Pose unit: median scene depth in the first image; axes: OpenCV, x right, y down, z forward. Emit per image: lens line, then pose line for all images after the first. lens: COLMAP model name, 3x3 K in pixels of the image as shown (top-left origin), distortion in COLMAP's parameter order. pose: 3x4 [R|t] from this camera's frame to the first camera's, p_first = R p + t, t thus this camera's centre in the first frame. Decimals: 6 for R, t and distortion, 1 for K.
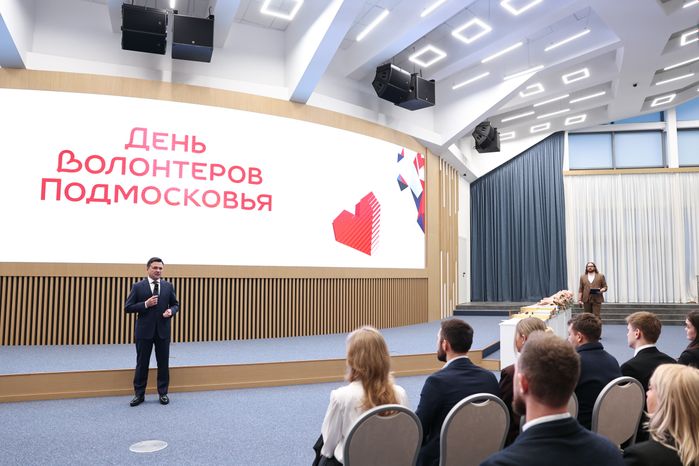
lens RADIAL K [[517.0, 0, 359.4], [0, 517.0, 234.0], [0, 0, 1]] dist [-0.114190, 0.093664]
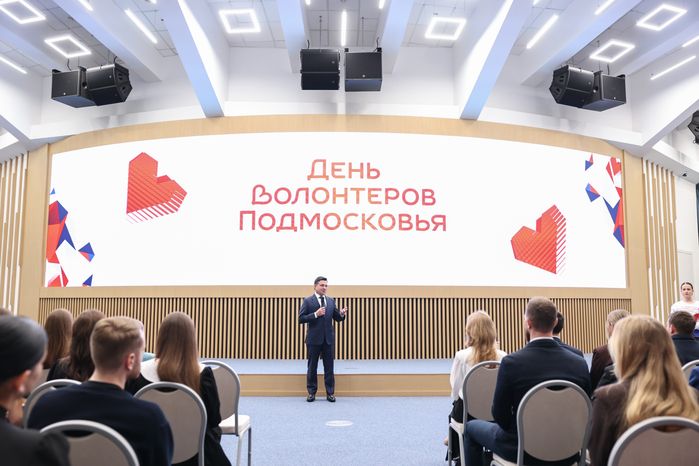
lens RADIAL K [[651.7, 0, 351.0], [0, 651.7, 232.6], [0, 0, 1]] dist [-0.043486, 0.097759]
pose [[0.939211, -0.042562, -0.340694, 0.092234], [0.030632, 0.998717, -0.040321, 0.004135], [0.341973, 0.027434, 0.939309, -0.267984]]
